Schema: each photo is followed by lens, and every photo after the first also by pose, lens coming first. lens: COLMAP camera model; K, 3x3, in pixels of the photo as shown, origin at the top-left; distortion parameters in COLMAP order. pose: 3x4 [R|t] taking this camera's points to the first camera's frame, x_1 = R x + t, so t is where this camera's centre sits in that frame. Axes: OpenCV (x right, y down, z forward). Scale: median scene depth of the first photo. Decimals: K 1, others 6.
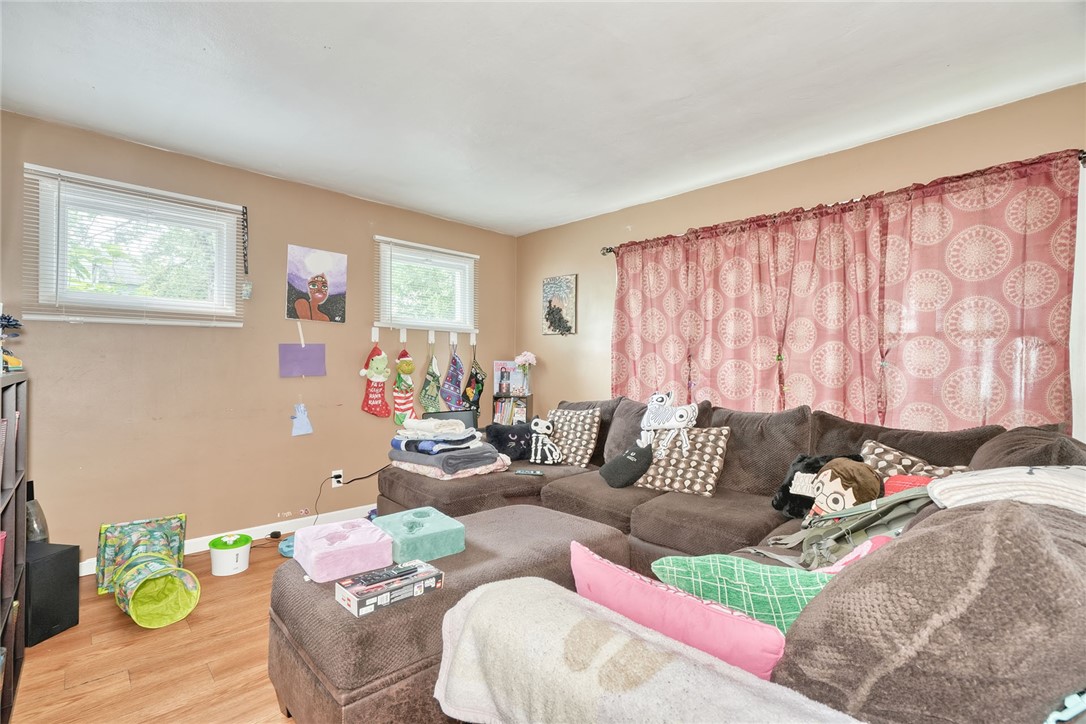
lens RADIAL K [[494.9, 0, 540.8], [0, 494.9, 361.2], [0, 0, 1]] dist [-0.001802, 0.000033]
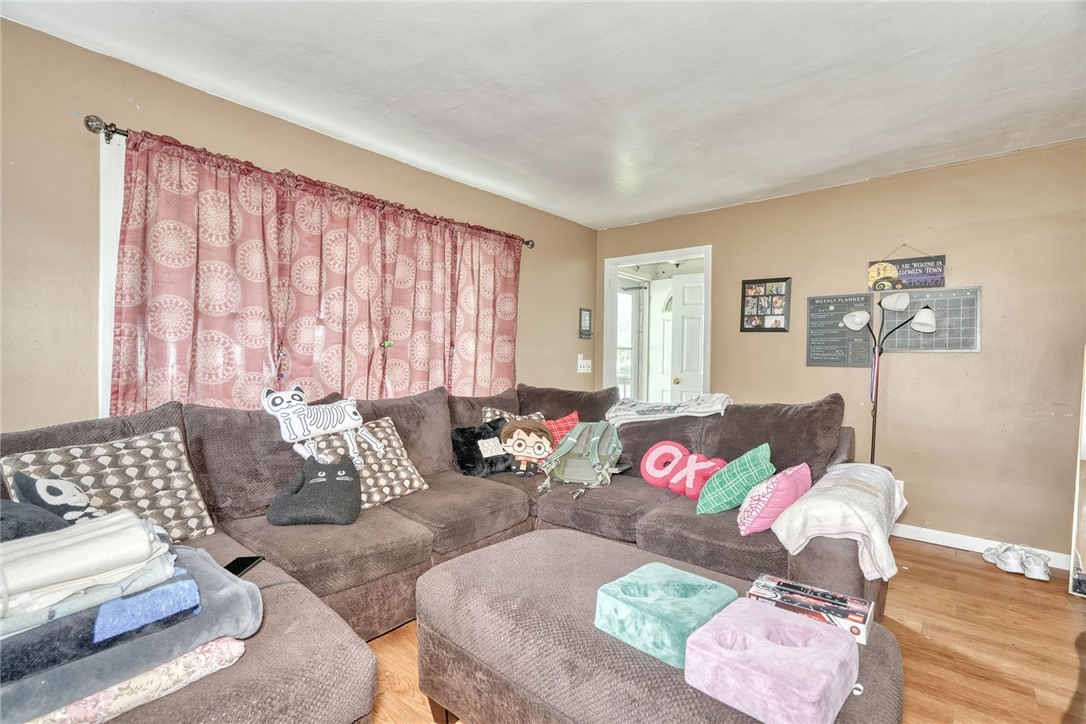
lens RADIAL K [[494.9, 0, 540.8], [0, 494.9, 361.2], [0, 0, 1]] dist [-0.001802, 0.000033]
pose [[-0.098129, -0.019110, 0.994990, -0.456806], [-0.018422, 0.999679, 0.017383, 0.004026], [-0.995003, -0.016624, -0.098450, 0.632985]]
